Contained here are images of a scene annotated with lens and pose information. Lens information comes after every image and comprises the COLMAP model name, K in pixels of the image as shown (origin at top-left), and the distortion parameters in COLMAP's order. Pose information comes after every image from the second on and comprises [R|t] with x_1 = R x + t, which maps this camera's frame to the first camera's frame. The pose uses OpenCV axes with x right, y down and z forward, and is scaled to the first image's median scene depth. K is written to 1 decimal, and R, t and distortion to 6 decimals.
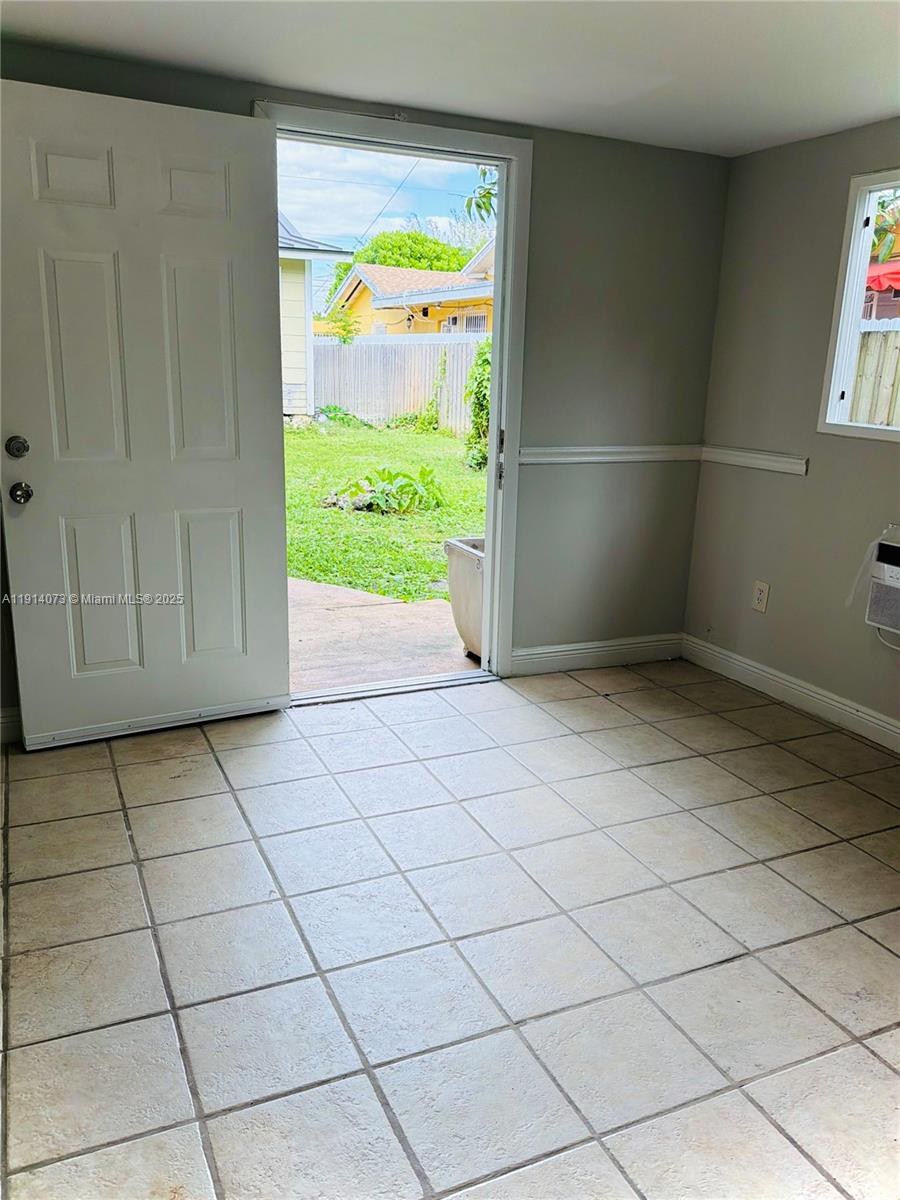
lens RADIAL K [[937.4, 0, 455.0], [0, 937.4, 592.1], [0, 0, 1]] dist [0.035764, -0.030452]
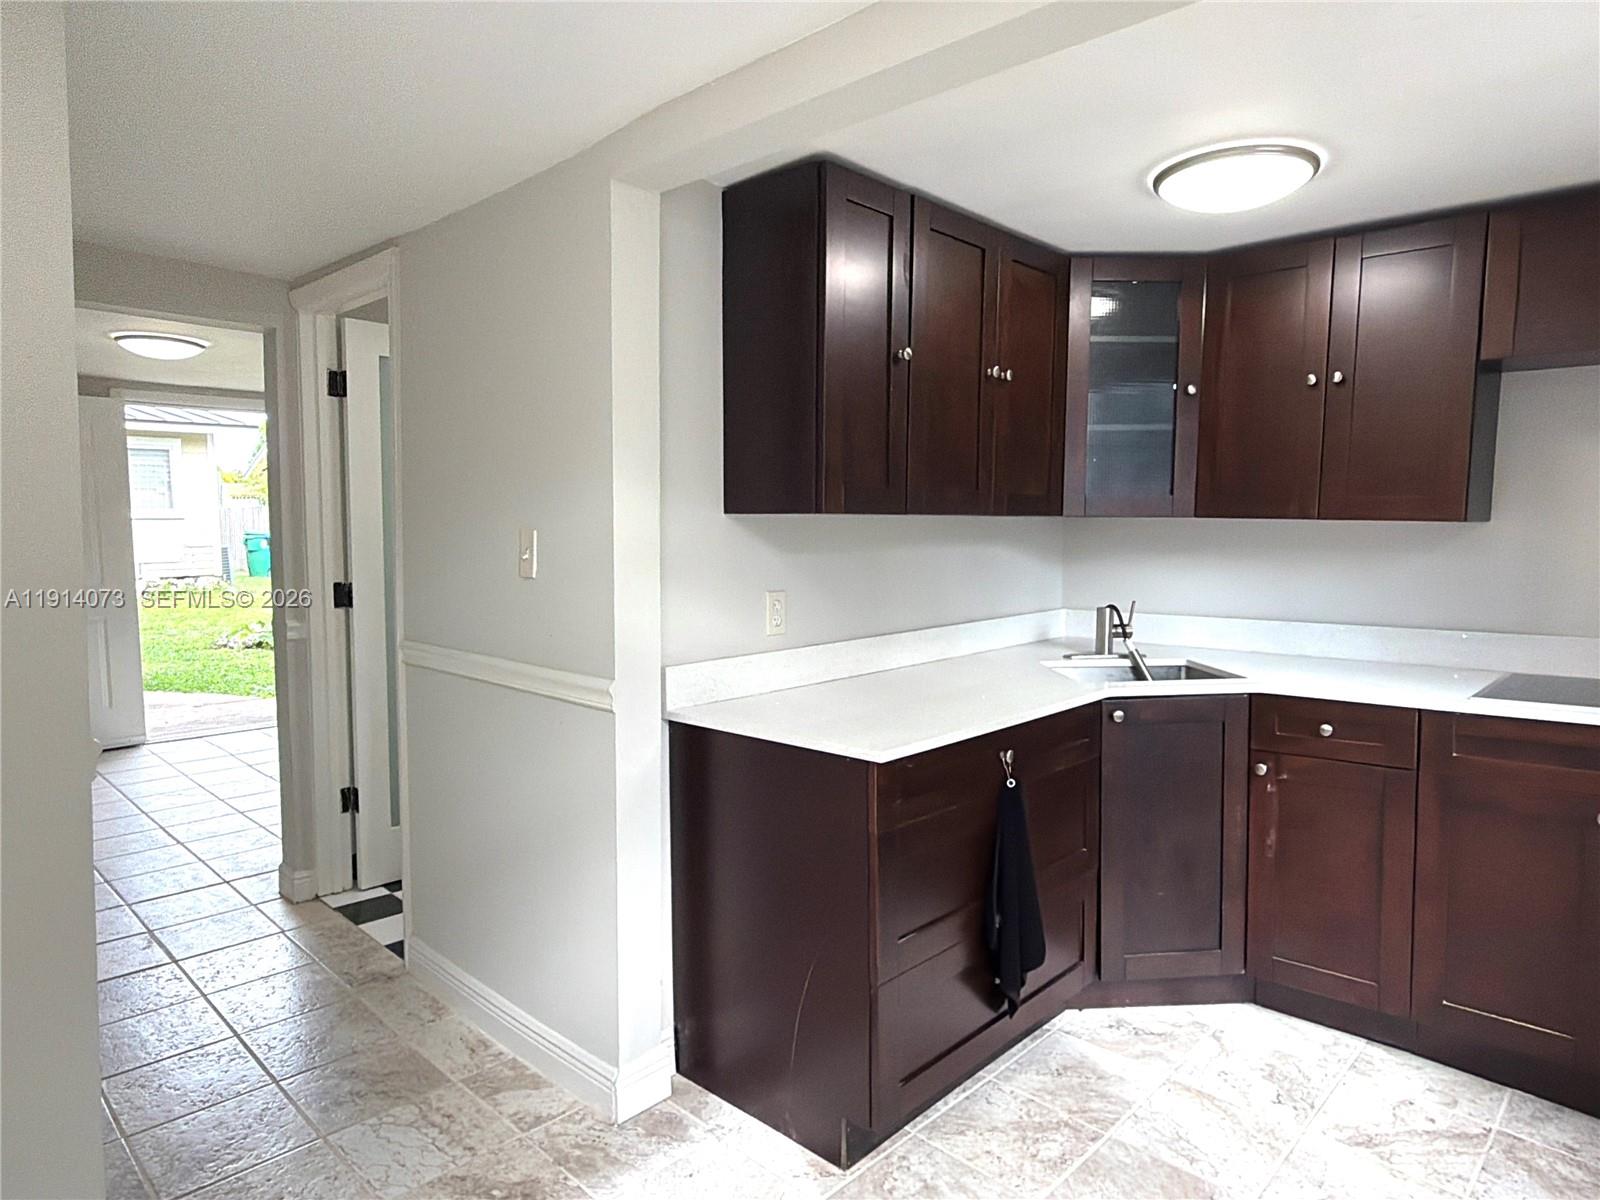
lens RADIAL K [[981.8, 0, 804.8], [0, 981.8, 609.3], [0, 0, 1]] dist [0.008035, -0.002833]
pose [[0.932197, -0.060906, 0.356790, 0.305455], [0.112792, 0.985539, -0.126459, 0.274441], [-0.343929, 0.158127, 0.925586, -1.098355]]
